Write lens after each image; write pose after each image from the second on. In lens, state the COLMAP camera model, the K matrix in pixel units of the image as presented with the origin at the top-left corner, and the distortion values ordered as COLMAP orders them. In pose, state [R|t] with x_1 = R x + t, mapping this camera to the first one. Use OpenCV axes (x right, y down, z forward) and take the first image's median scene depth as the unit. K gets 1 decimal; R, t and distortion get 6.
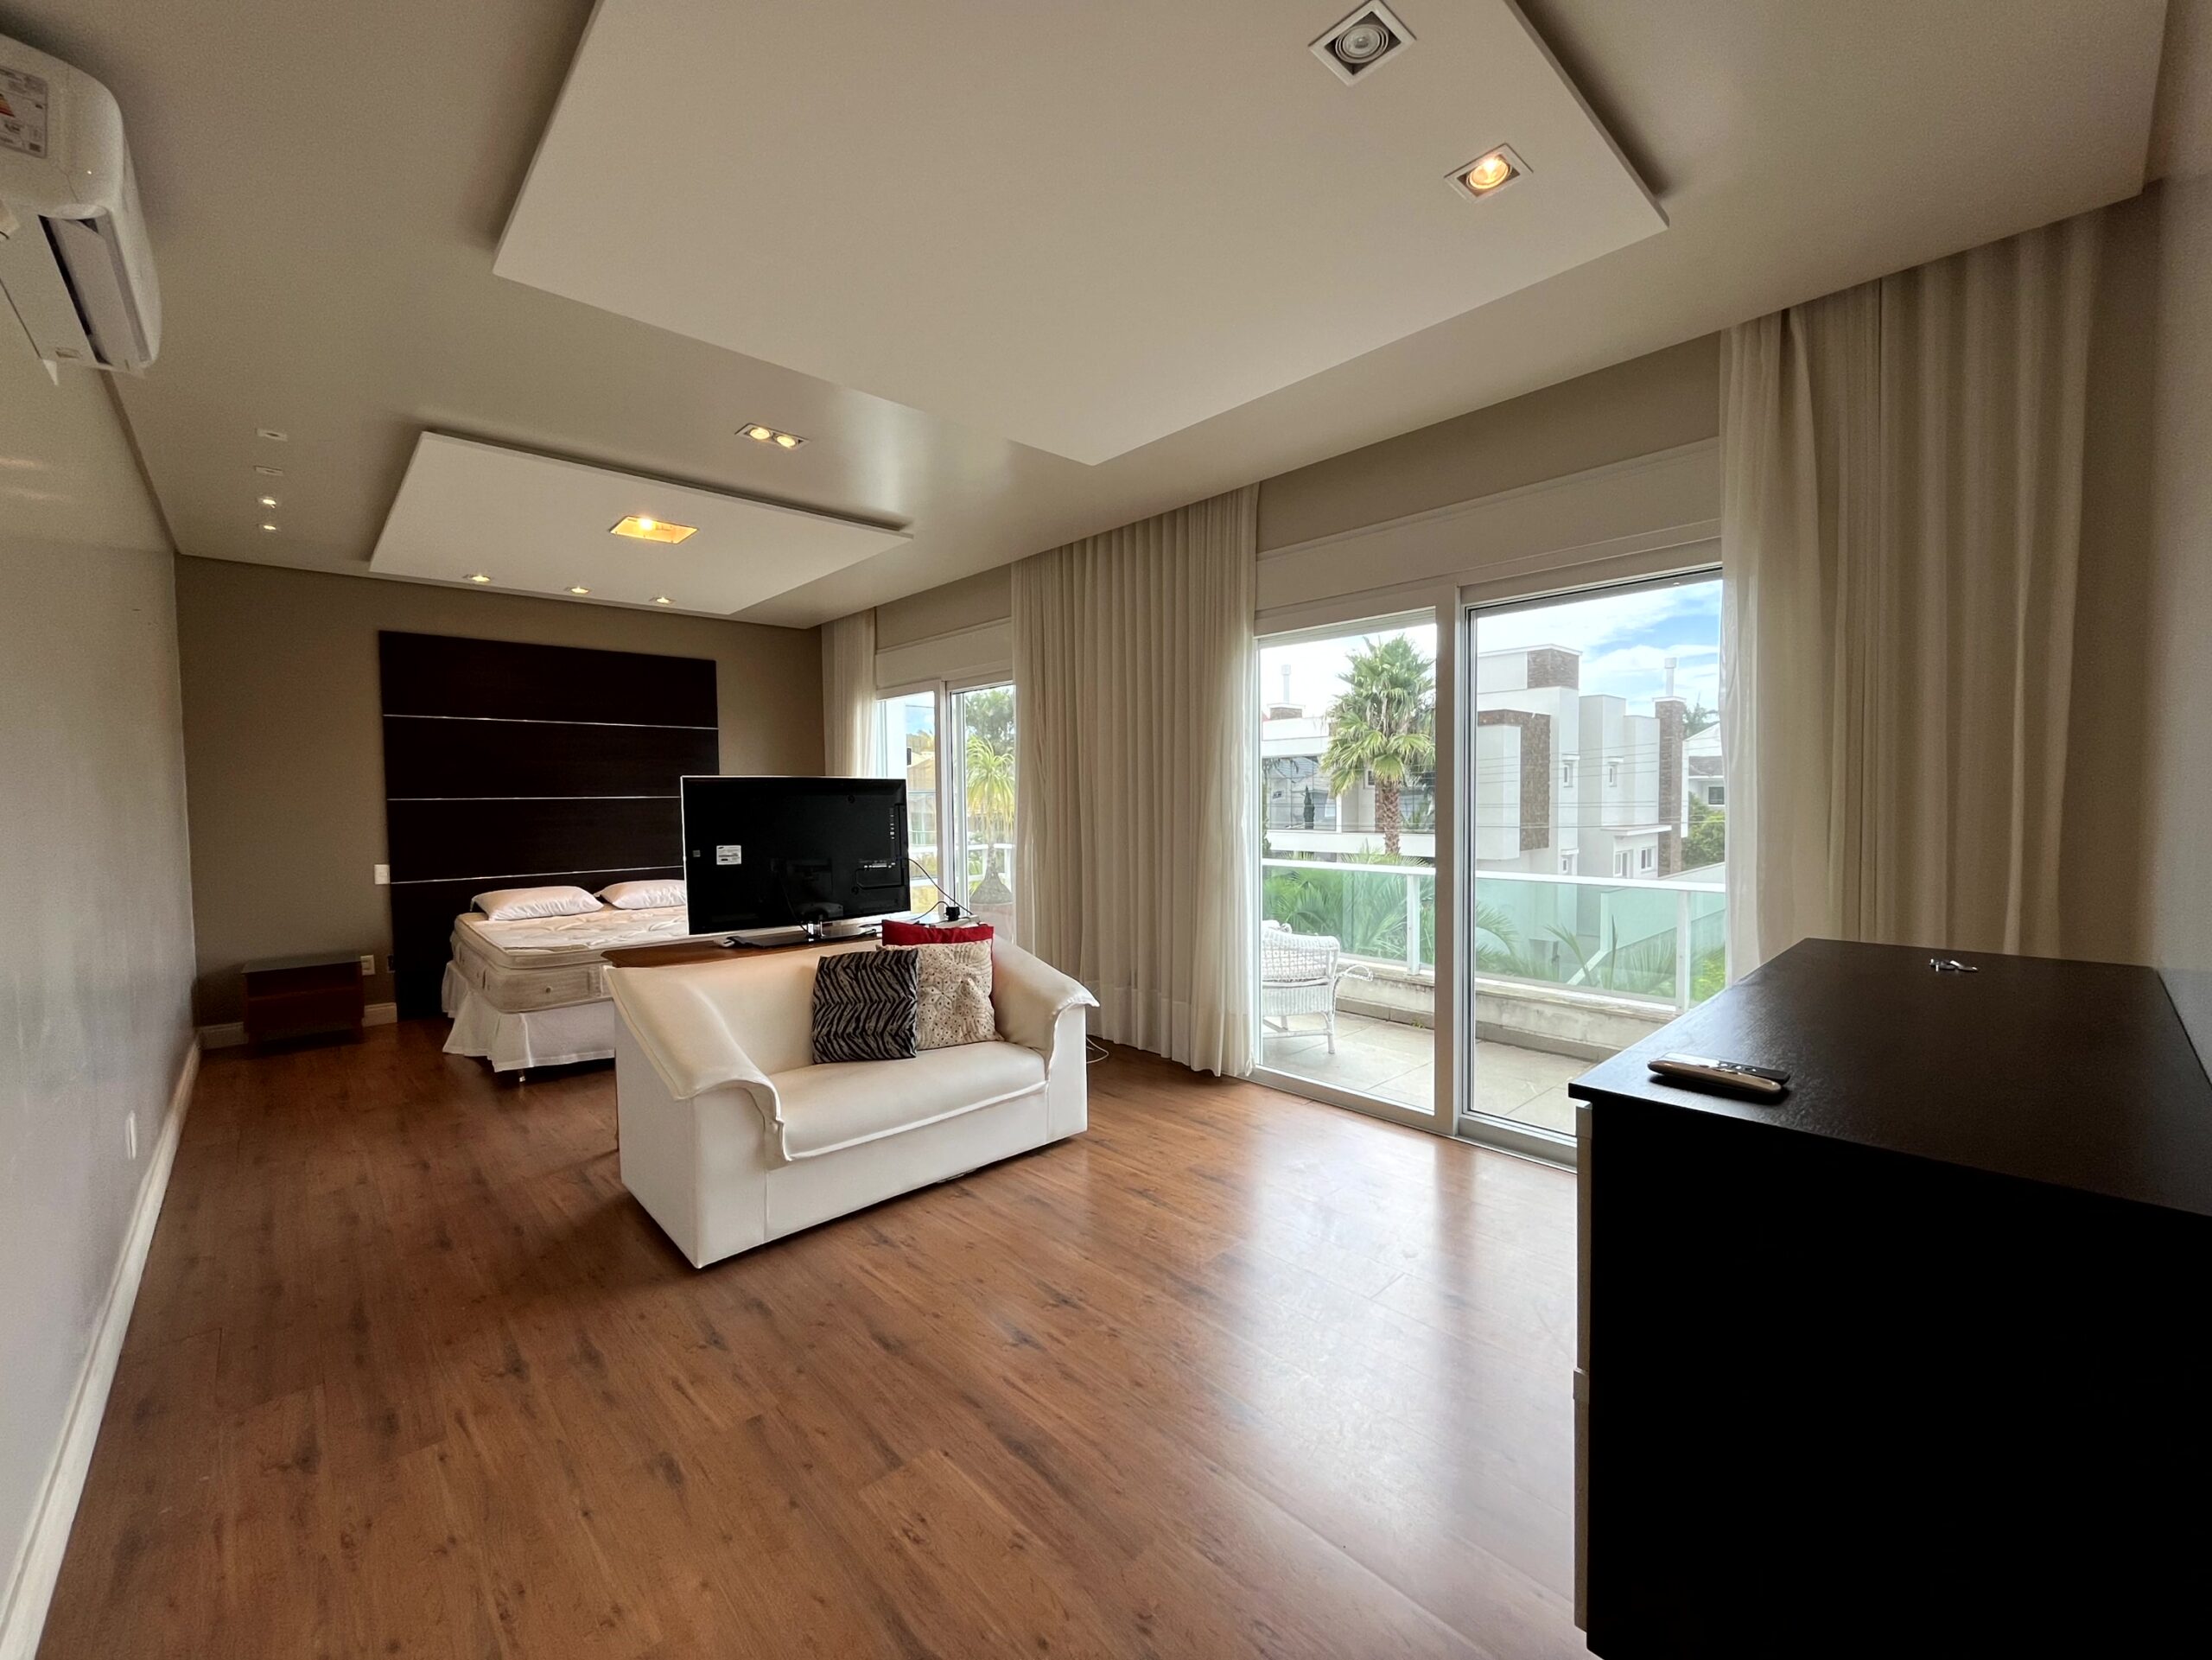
lens RADIAL K [[893.8, 0, 1104.0], [0, 893.8, 834.7], [0, 0, 1]] dist [-0.005823, -0.000066]
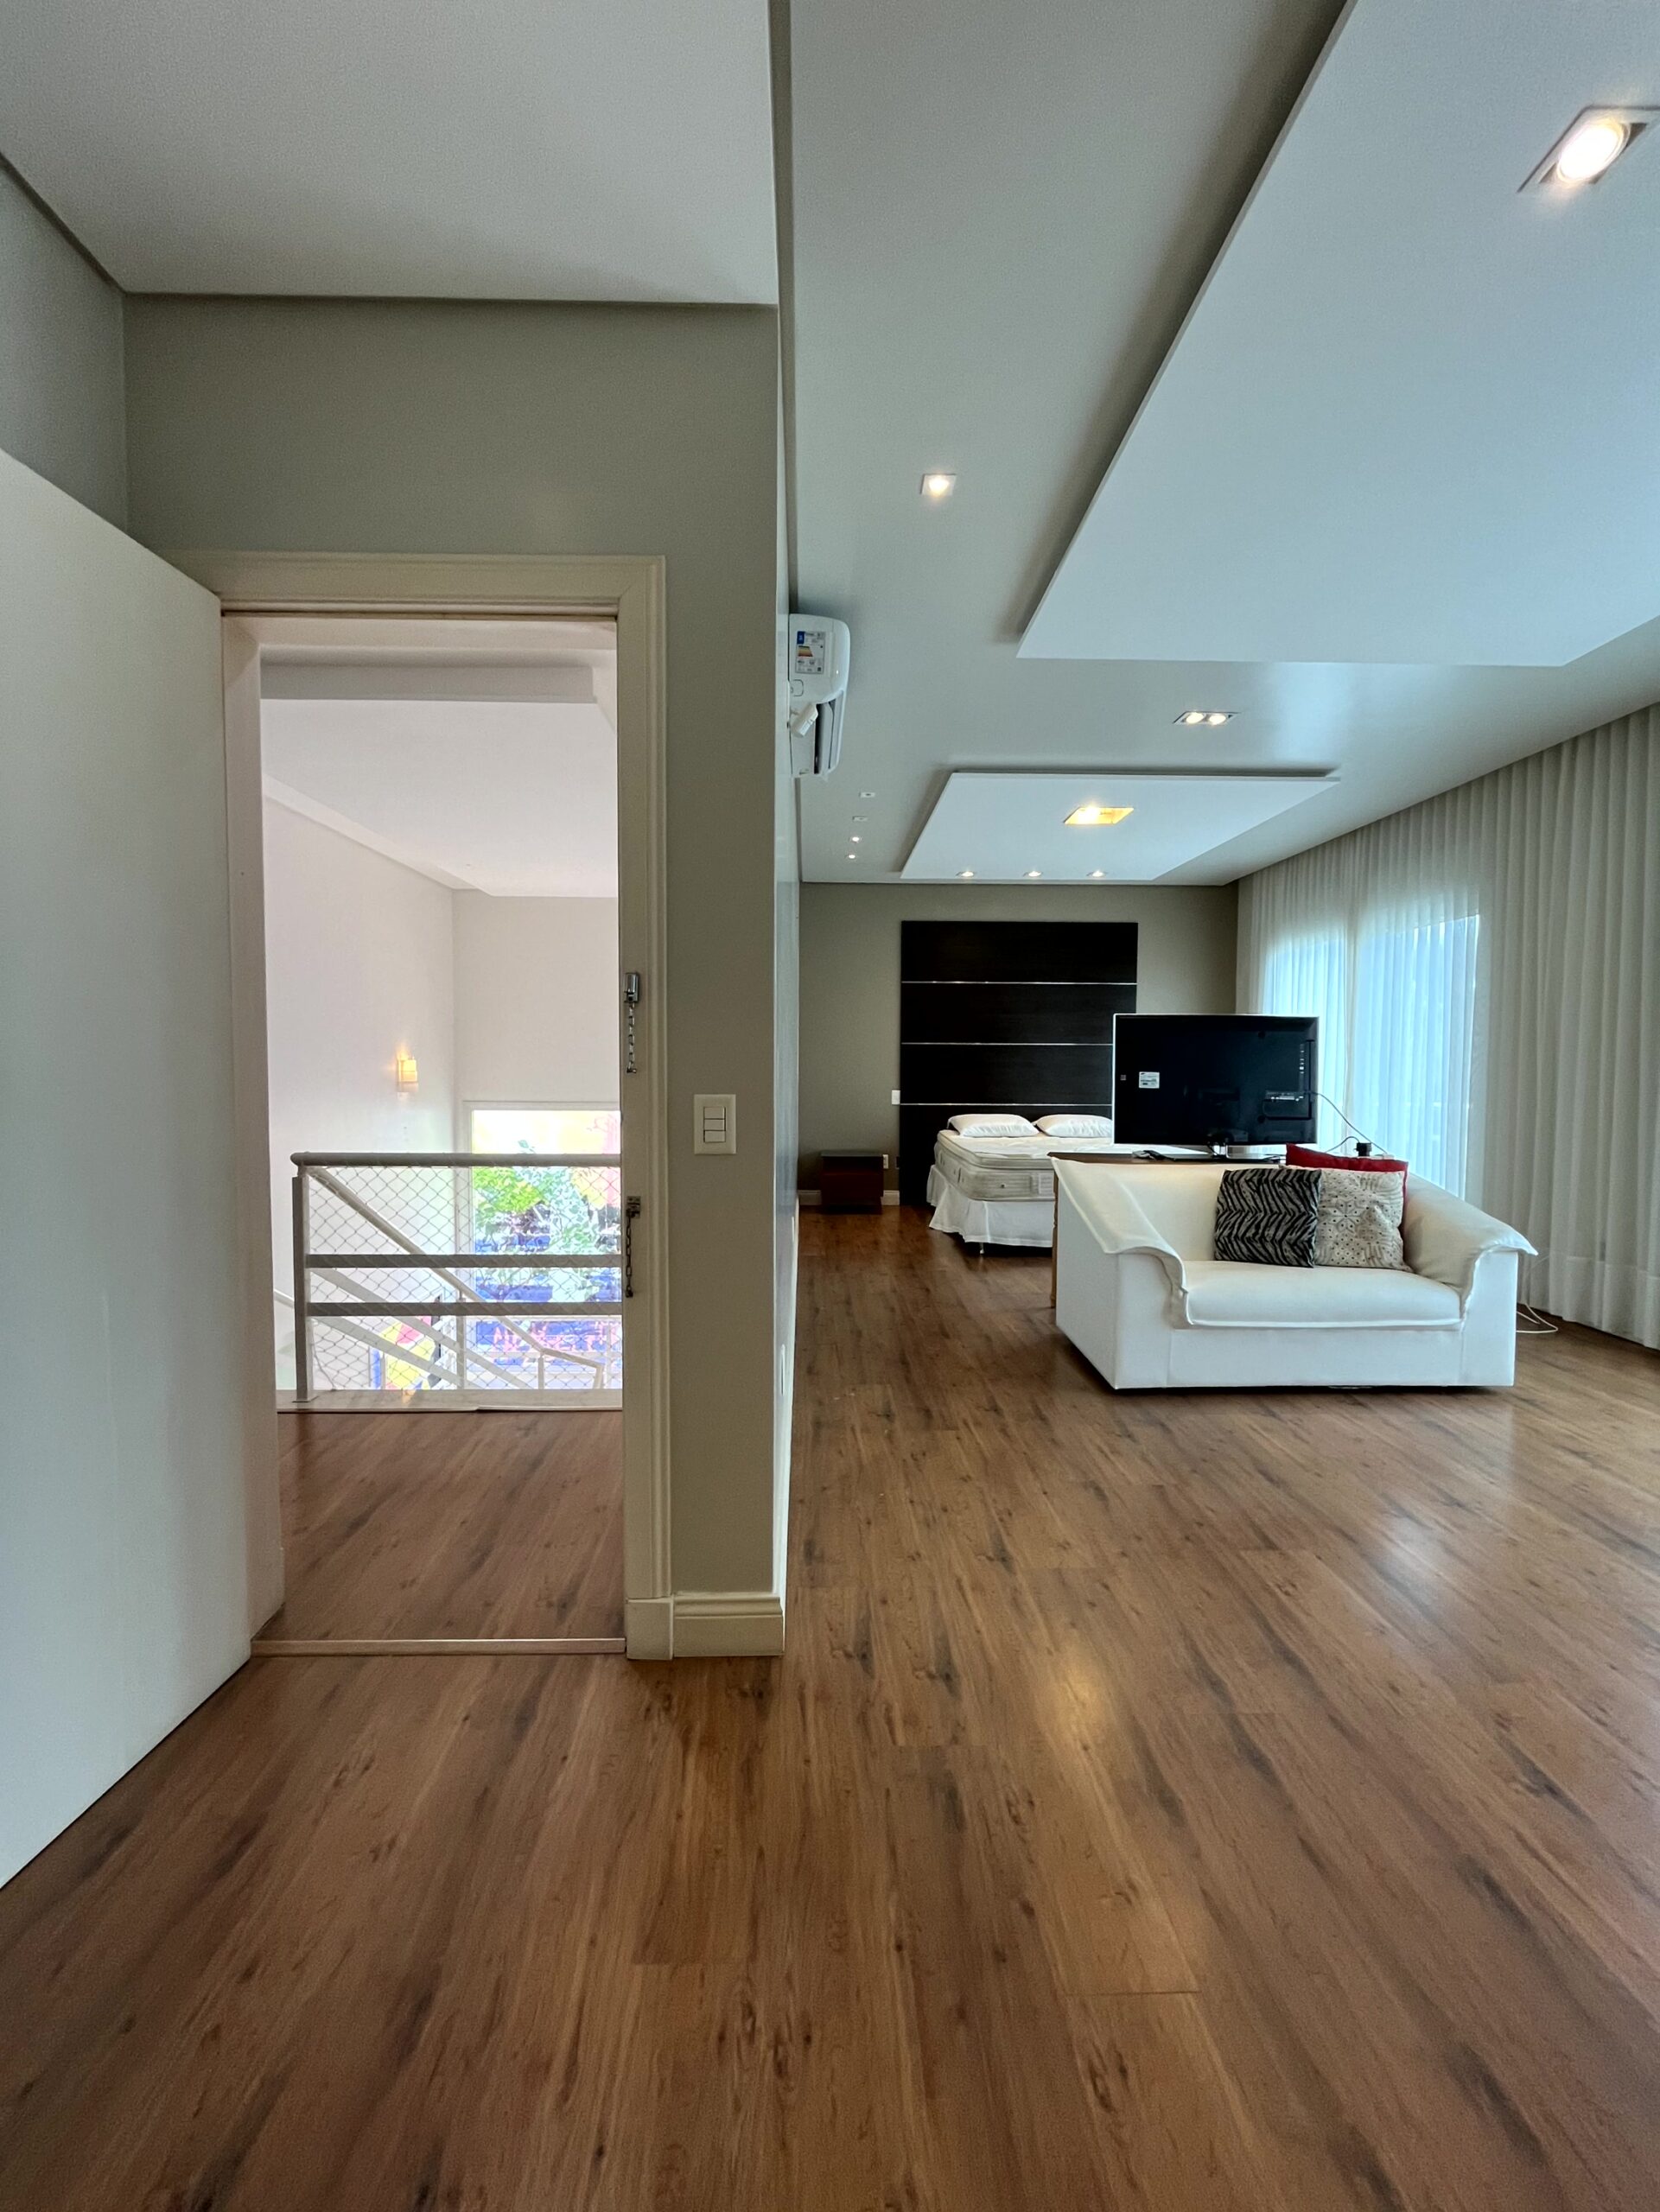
lens RADIAL K [[894.5, 0, 827.2], [0, 894.5, 1101.7], [0, 0, 1]] dist [-0.001139, 0.000110]
pose [[0.748052, 0.044211, -0.662166, 0.052760], [-0.043624, 0.998896, 0.017411, 0.052731], [0.662205, 0.015862, 0.749155, -0.187418]]
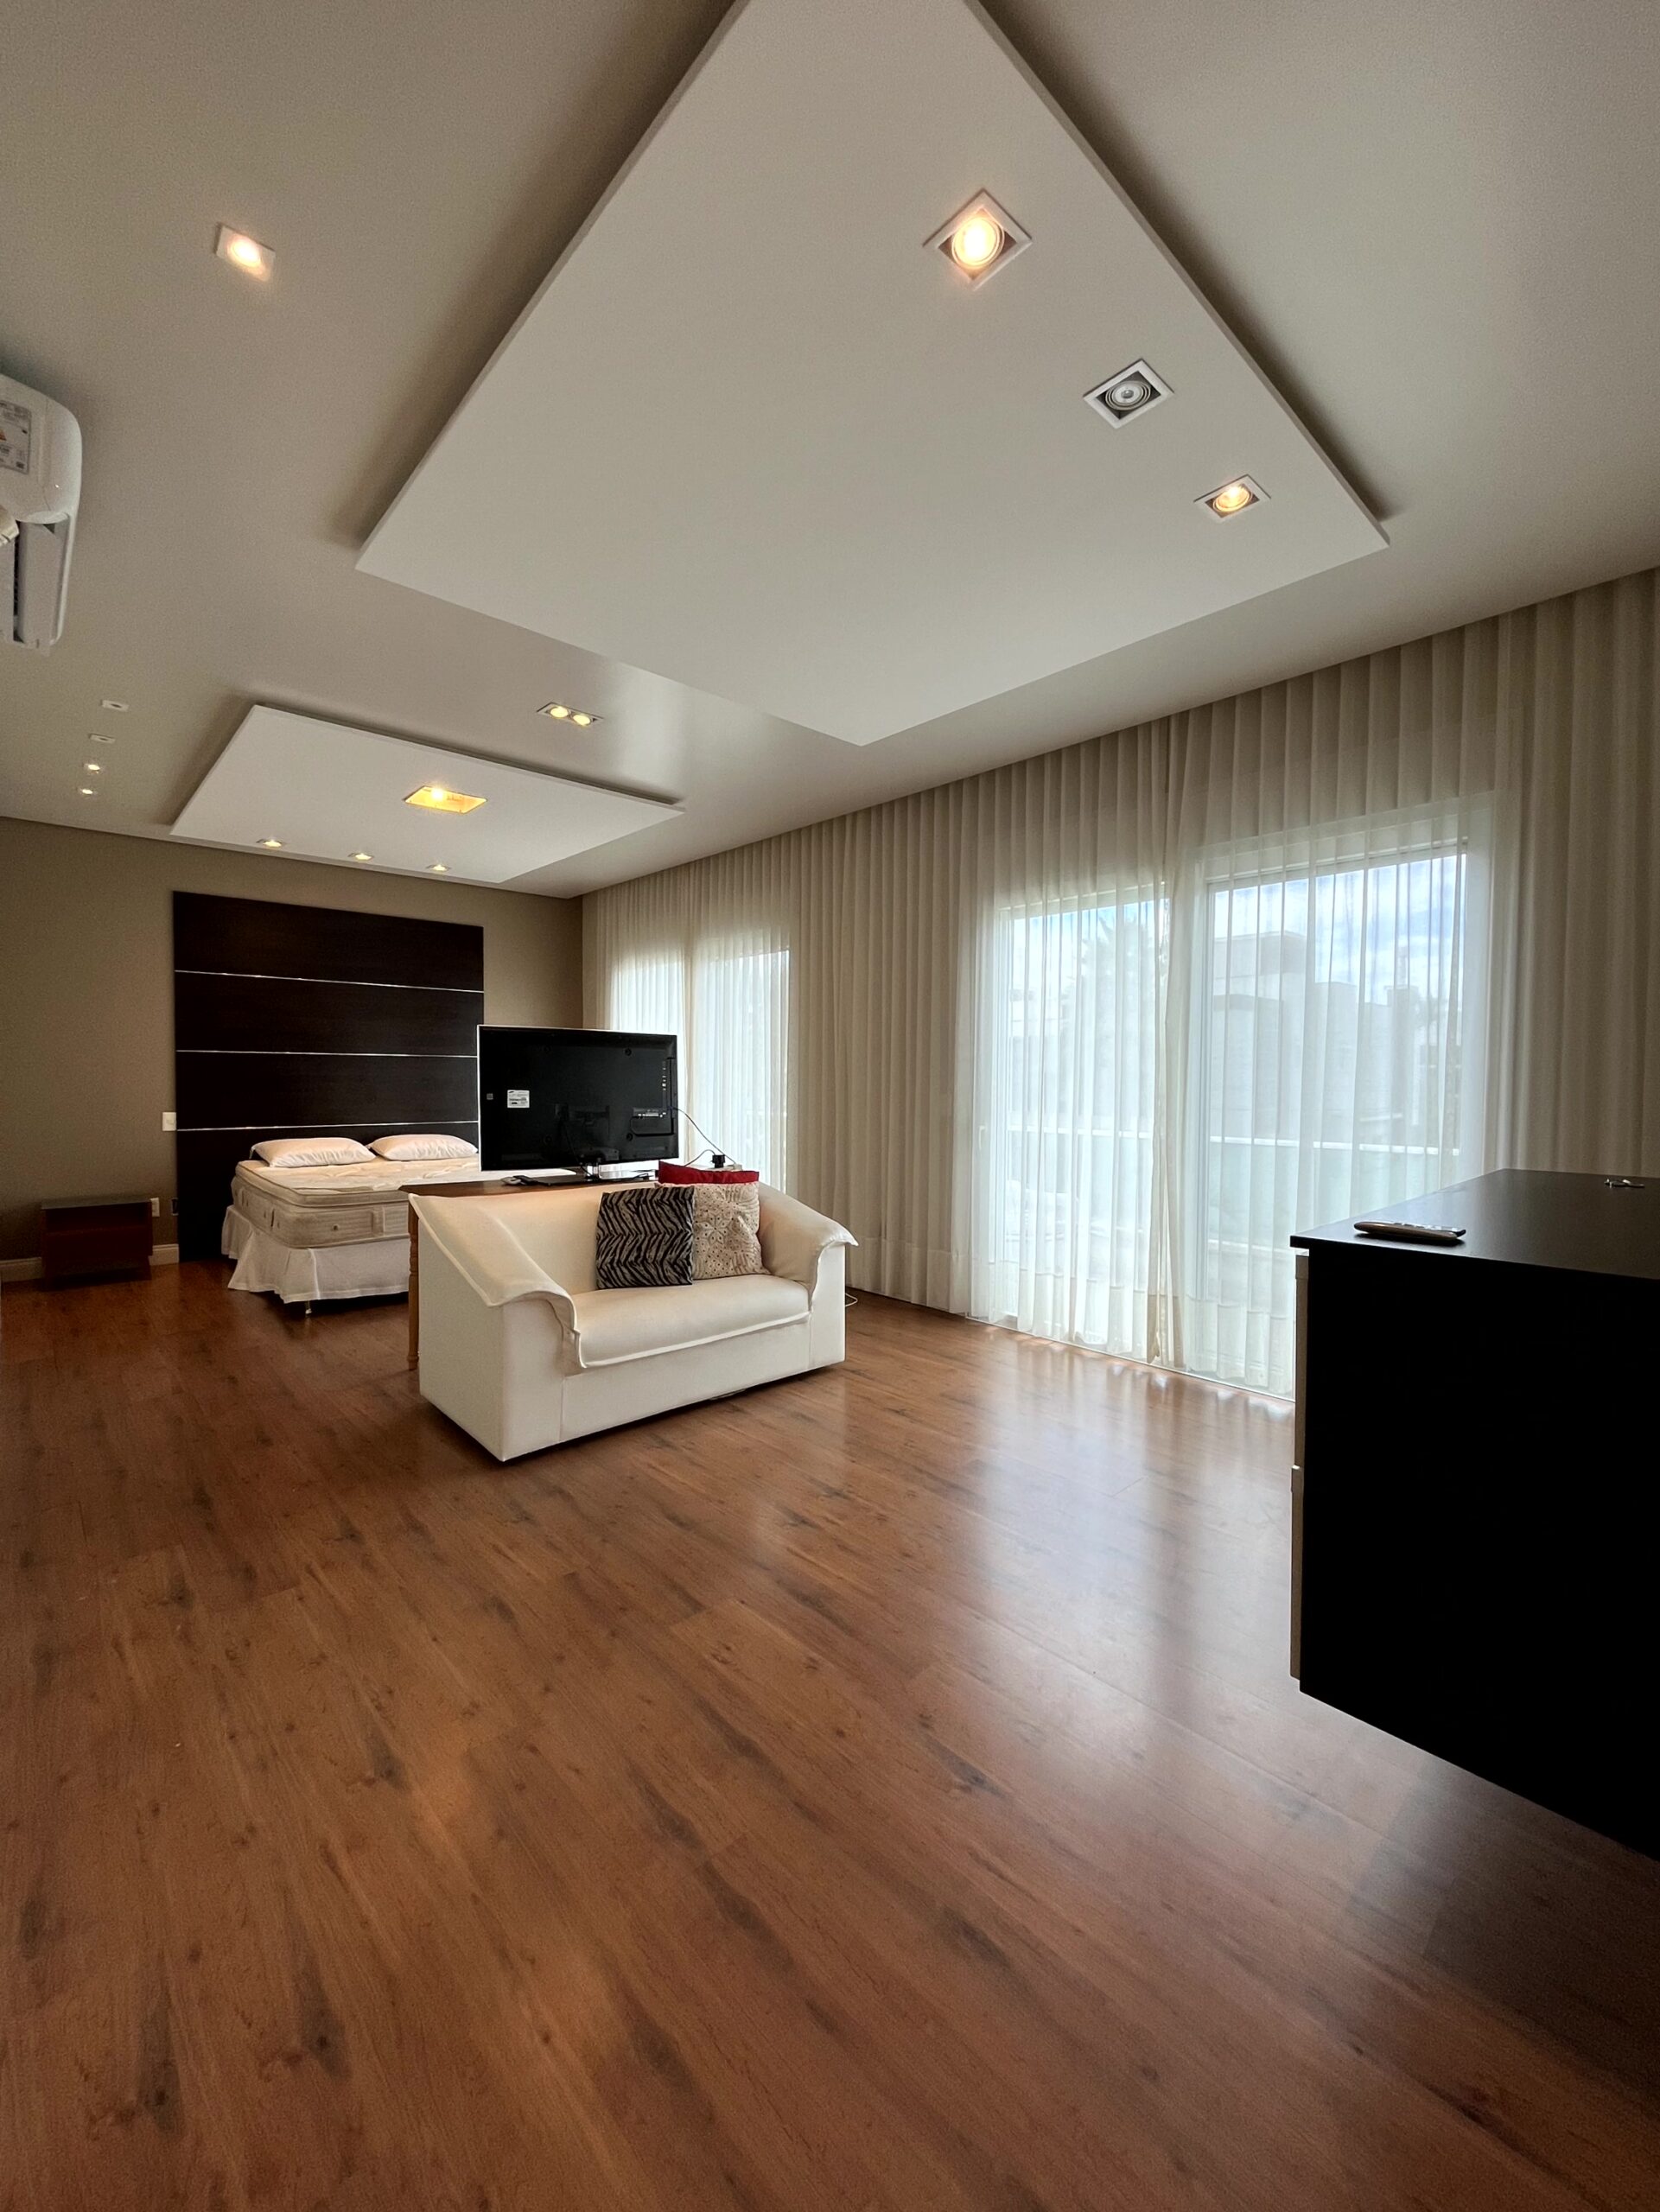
lens RADIAL K [[894.4, 0, 826.8], [0, 894.4, 1102.3], [0, 0, 1]] dist [-0.002557, 0.000270]
pose [[0.999805, 0.017968, -0.008181, -0.039556], [-0.018089, 0.999723, -0.015065, 0.038692], [0.007908, 0.015210, 0.999853, -0.085003]]
